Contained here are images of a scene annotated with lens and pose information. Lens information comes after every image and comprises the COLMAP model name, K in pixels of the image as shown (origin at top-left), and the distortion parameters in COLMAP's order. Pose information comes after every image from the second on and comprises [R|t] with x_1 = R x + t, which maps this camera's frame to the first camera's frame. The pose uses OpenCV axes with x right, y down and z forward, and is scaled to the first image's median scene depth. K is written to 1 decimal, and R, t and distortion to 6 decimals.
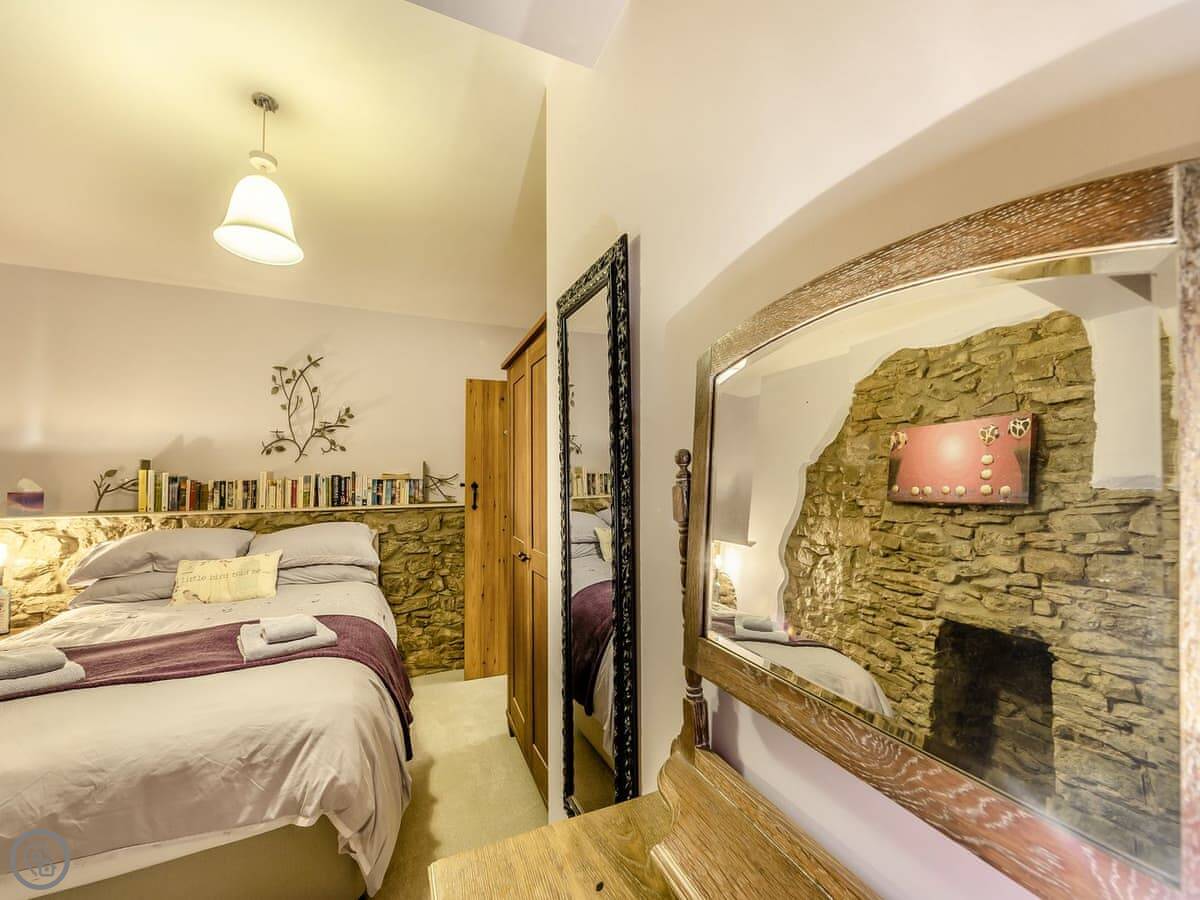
lens RADIAL K [[486.4, 0, 638.0], [0, 486.4, 454.1], [0, 0, 1]] dist [-0.000643, -0.000775]
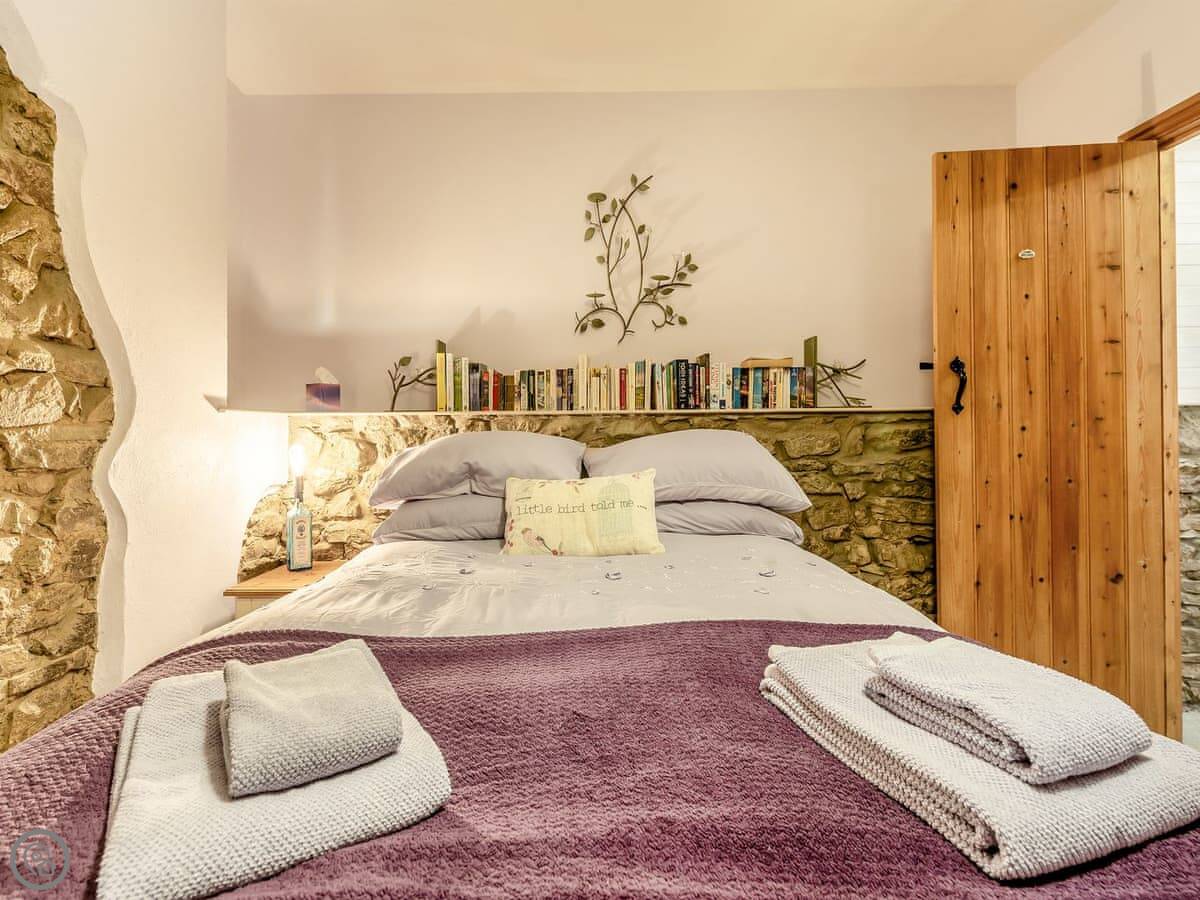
lens RADIAL K [[485.5, 0, 593.8], [0, 485.5, 437.9], [0, 0, 1]] dist [0.001659, -0.000417]
pose [[0.918424, 0.006209, -0.395548, -0.527091], [0.010433, 0.999149, 0.039909, 0.127203], [0.395459, -0.040780, 0.917578, 0.429855]]
